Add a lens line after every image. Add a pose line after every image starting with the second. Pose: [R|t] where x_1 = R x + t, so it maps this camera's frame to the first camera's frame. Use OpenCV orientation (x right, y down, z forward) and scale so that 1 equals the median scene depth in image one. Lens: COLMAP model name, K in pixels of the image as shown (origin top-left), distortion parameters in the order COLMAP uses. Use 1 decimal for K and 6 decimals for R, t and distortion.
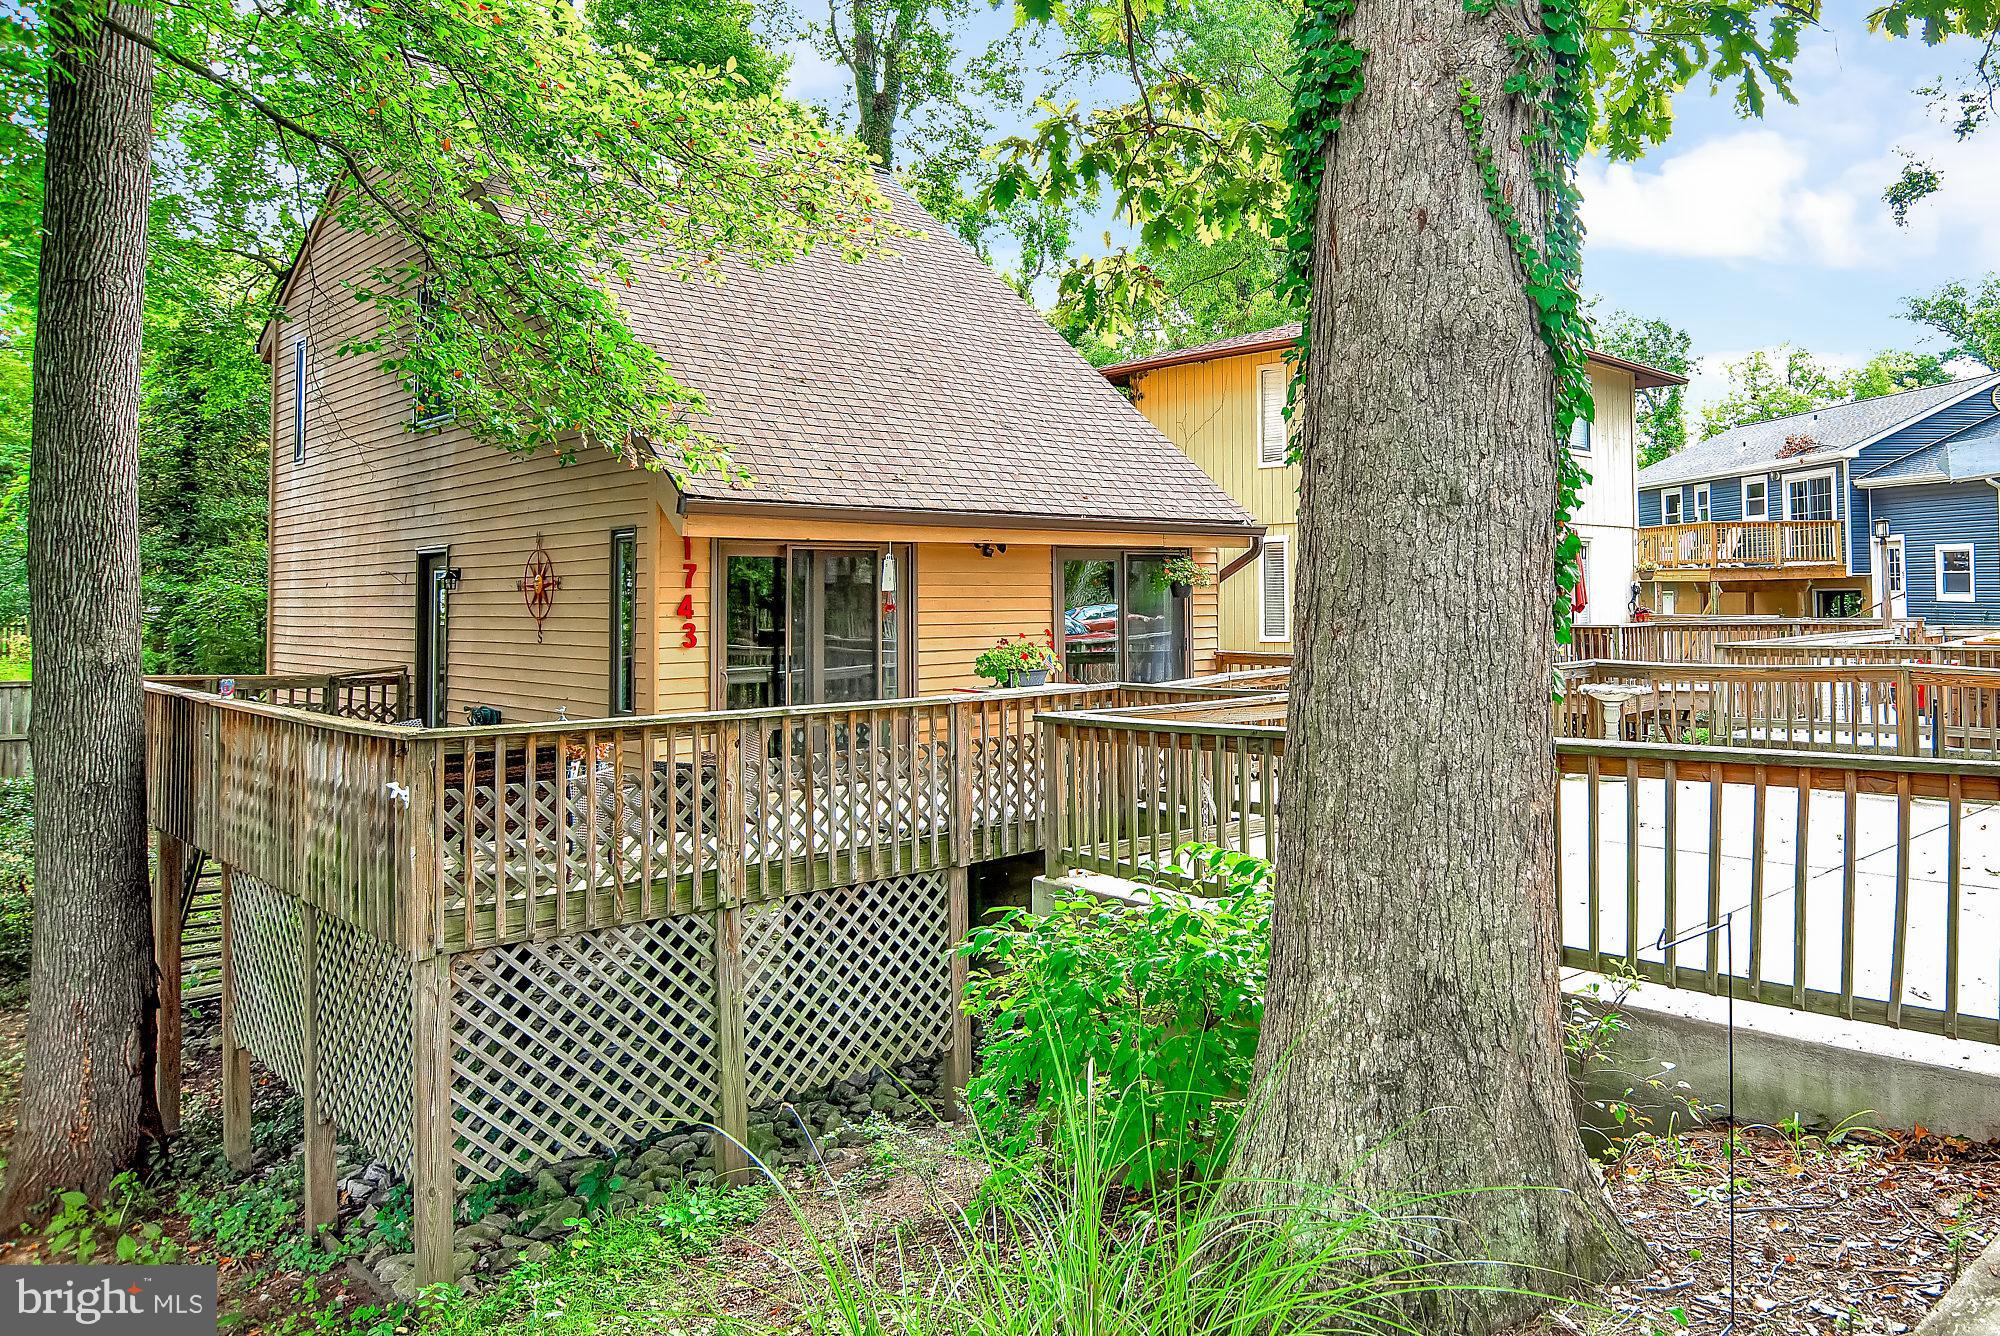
lens RADIAL K [[1496.9, 0, 1000.0], [0, 1496.9, 668.0], [0, 0, 1]] dist [-0.058589, -0.000771]
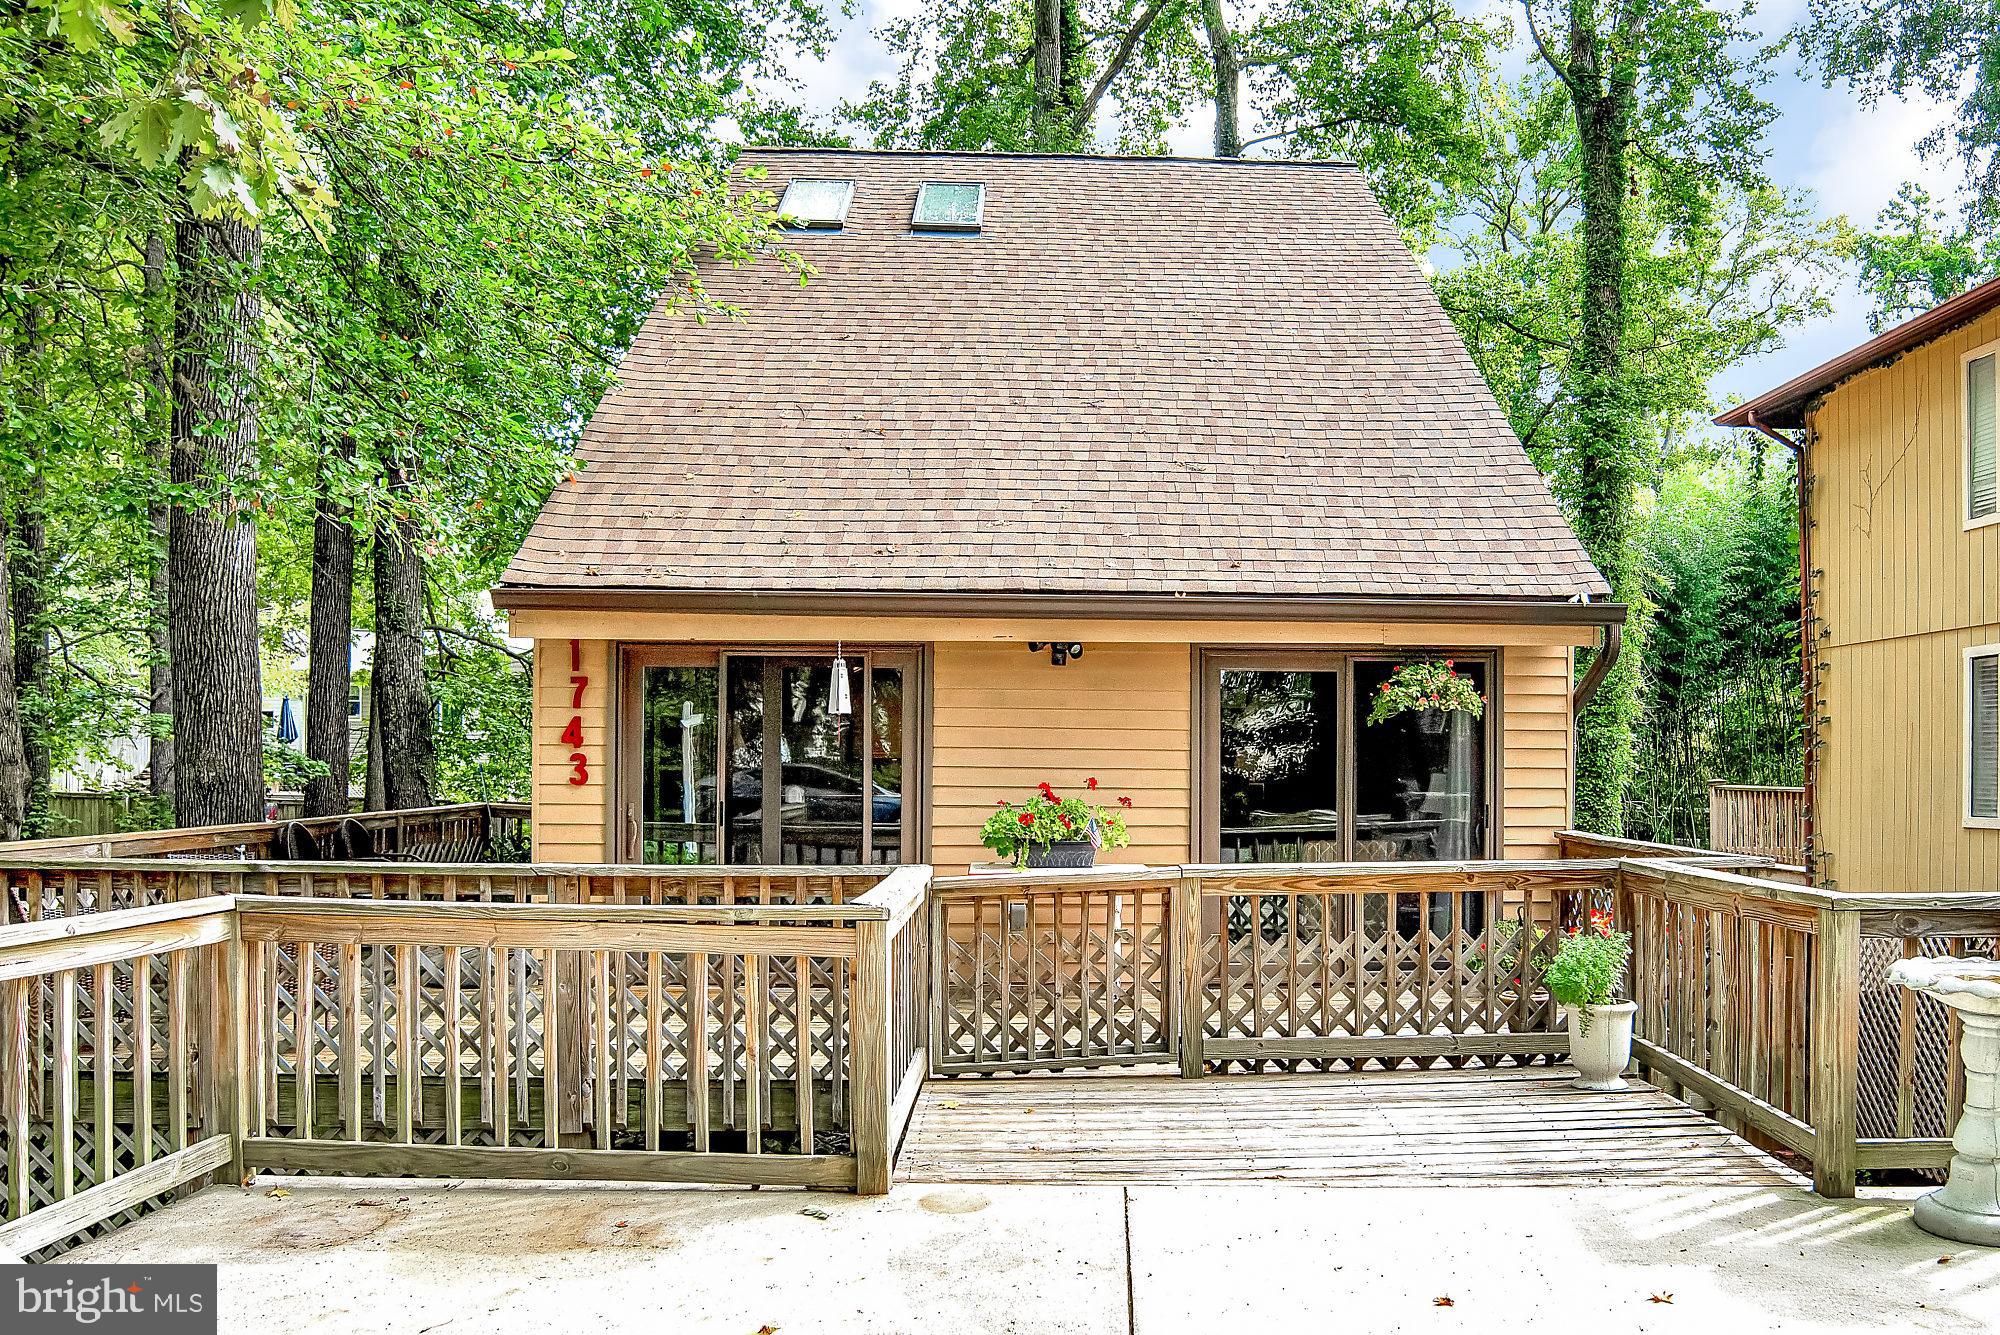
lens RADIAL K [[1504.7, 0, 1111.0], [0, 1504.7, 768.8], [0, 0, 1]] dist [-0.078257, 0.004633]
pose [[0.751765, 0.012620, -0.659310, 0.496623], [-0.045877, 0.998395, -0.033200, -0.009130], [0.657833, 0.055206, 0.751138, 0.596076]]
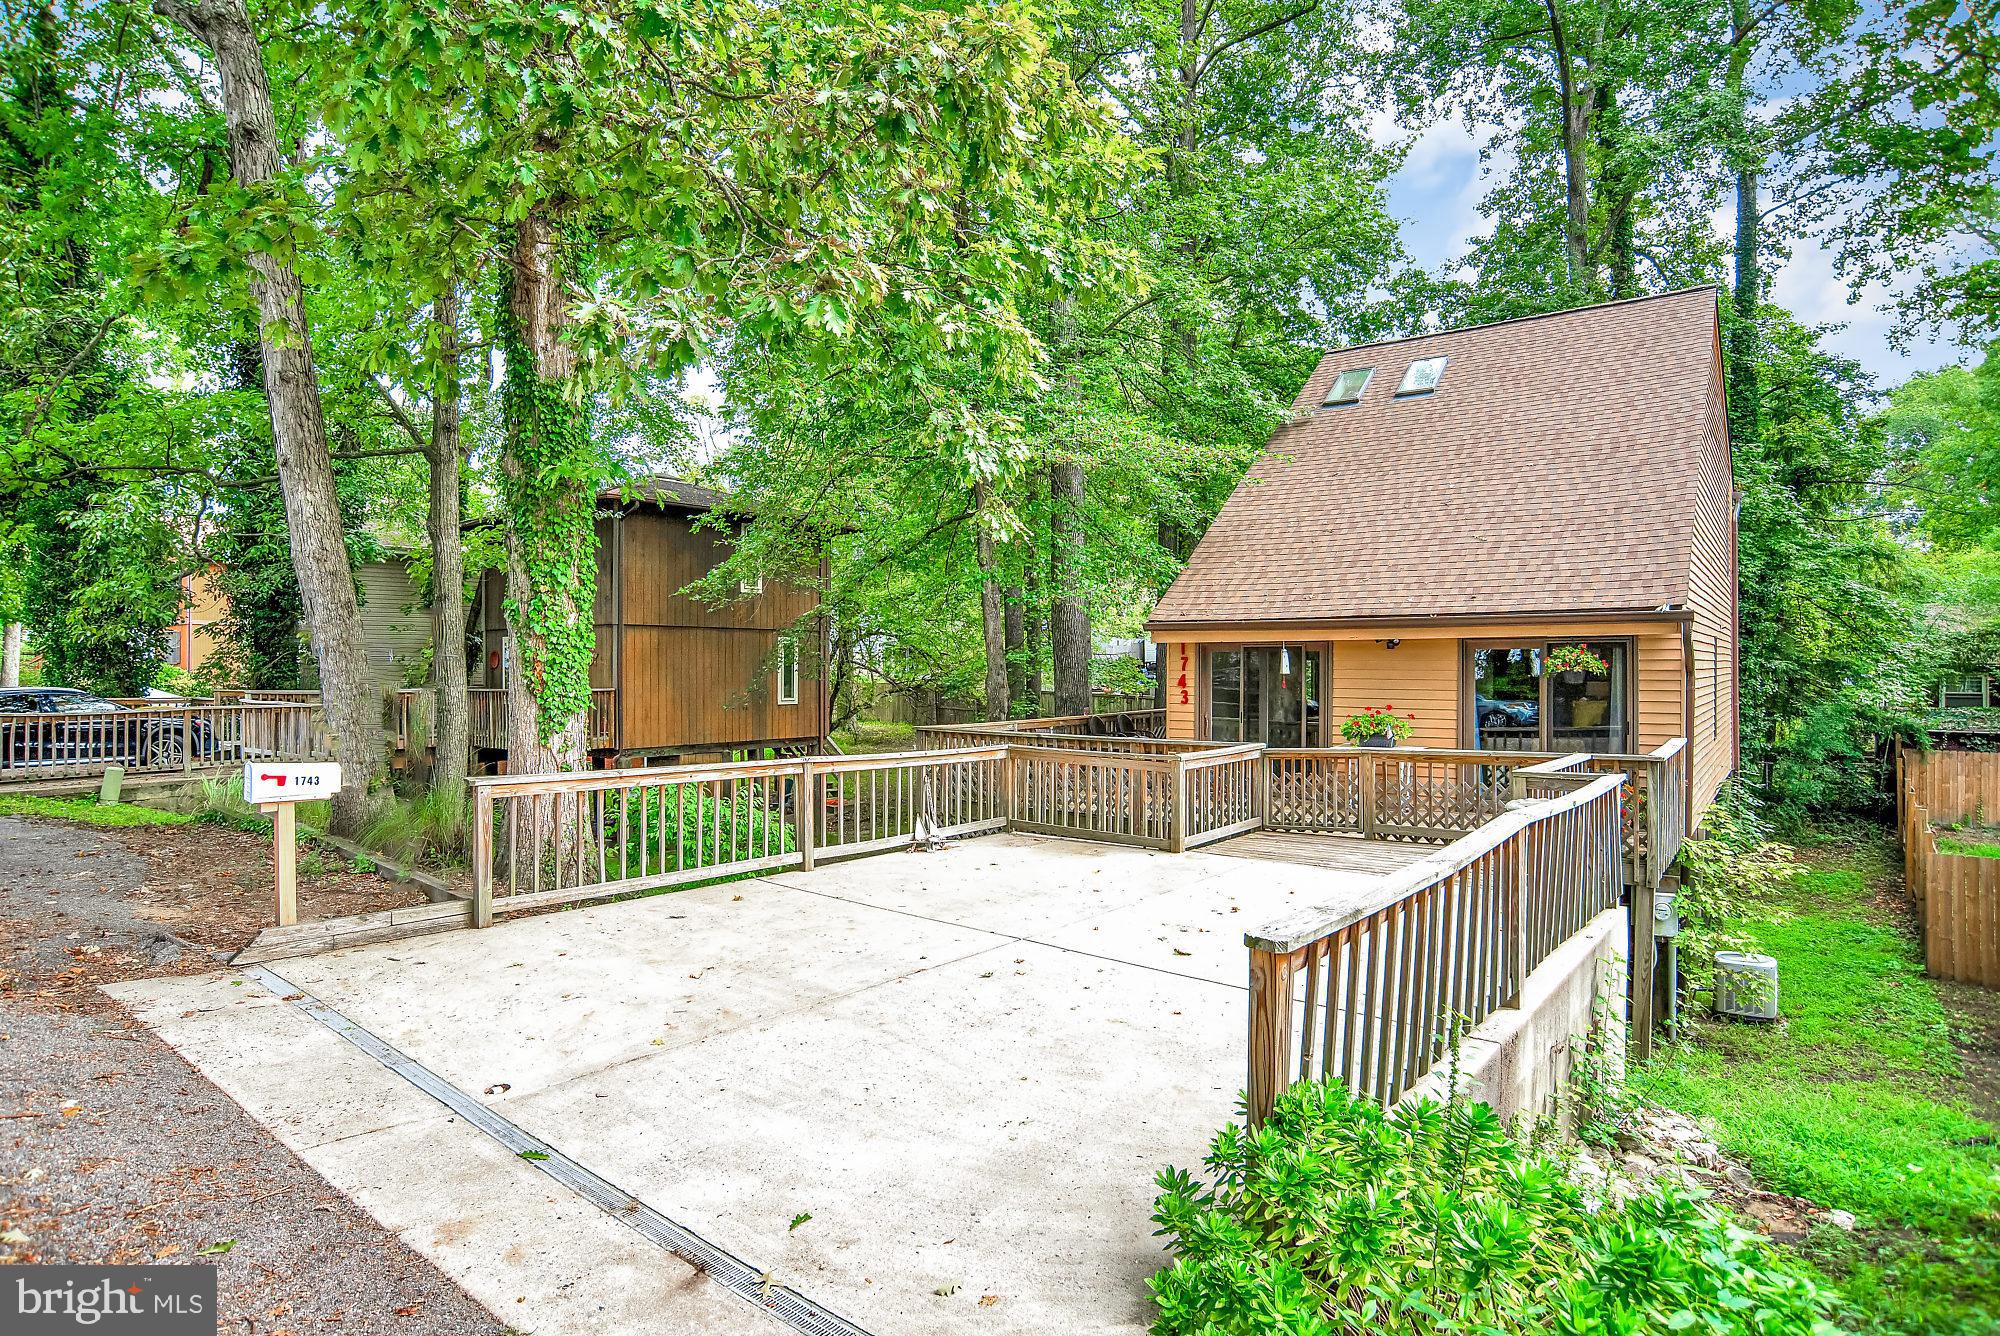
lens RADIAL K [[1028.5, 0, 1000.0], [0, 1028.5, 668.0], [0, 0, 1]] dist [-0.054827, 0.000064]
pose [[0.143349, 0.007573, -0.989643, 0.958789], [-0.050494, 0.998724, 0.000328, -0.045100], [0.988383, 0.049924, 0.143548, 0.596442]]
